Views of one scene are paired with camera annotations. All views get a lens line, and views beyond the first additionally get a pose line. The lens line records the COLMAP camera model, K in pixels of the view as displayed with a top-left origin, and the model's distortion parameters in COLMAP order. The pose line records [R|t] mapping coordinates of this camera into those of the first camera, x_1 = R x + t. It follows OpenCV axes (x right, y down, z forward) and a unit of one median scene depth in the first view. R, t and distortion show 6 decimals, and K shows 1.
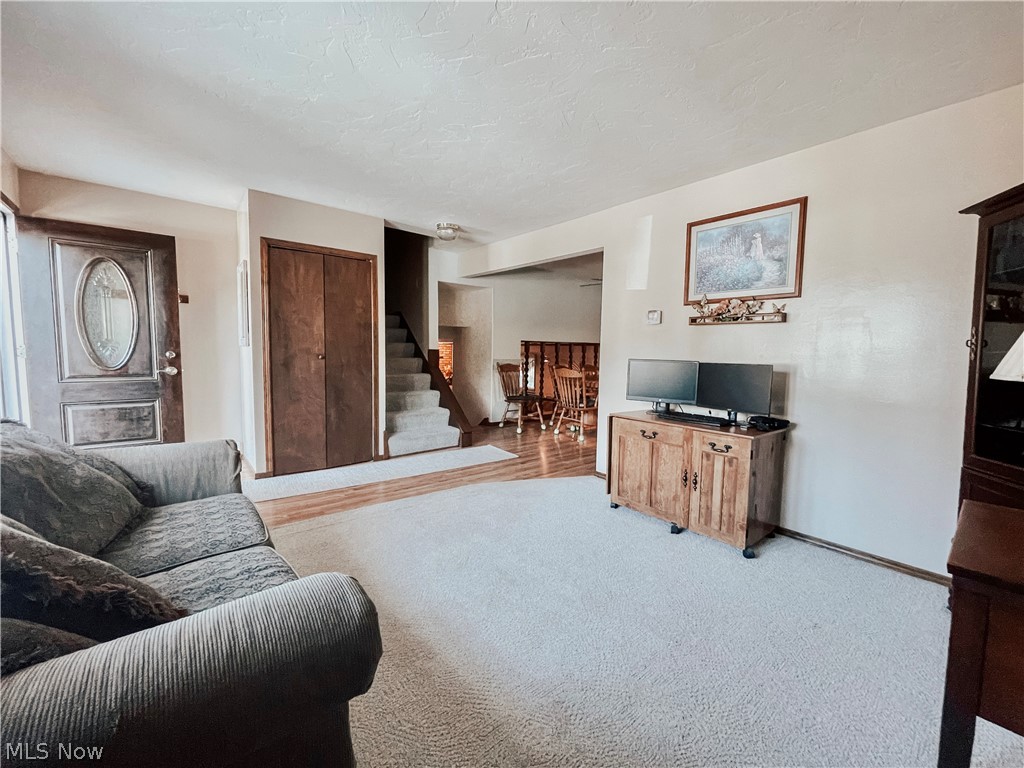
lens RADIAL K [[413.4, 0, 512.0], [0, 413.4, 381.4], [0, 0, 1]] dist [-0.001623, 0.000888]
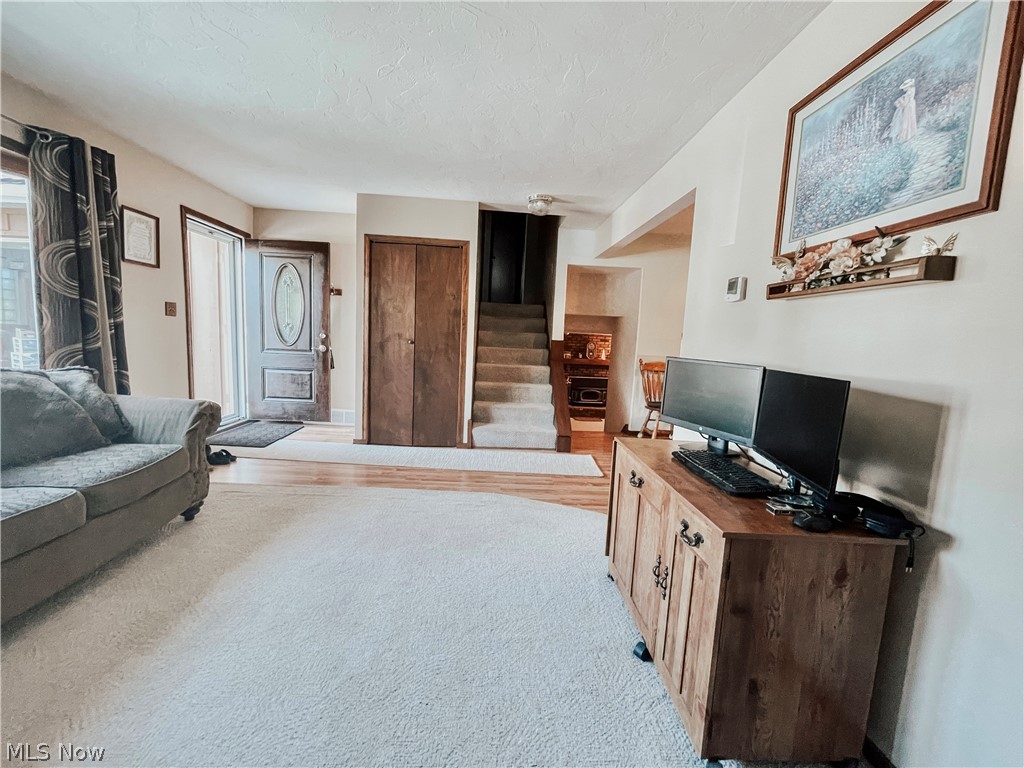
lens RADIAL K [[413.4, 0, 509.6], [0, 413.4, 382.6], [0, 0, 1]] dist [-0.001623, 0.000888]
pose [[0.804172, 0.089189, -0.587667, 0.404214], [-0.081625, 0.995882, 0.039446, -0.017975], [0.588765, 0.016247, 0.808141, 0.304720]]
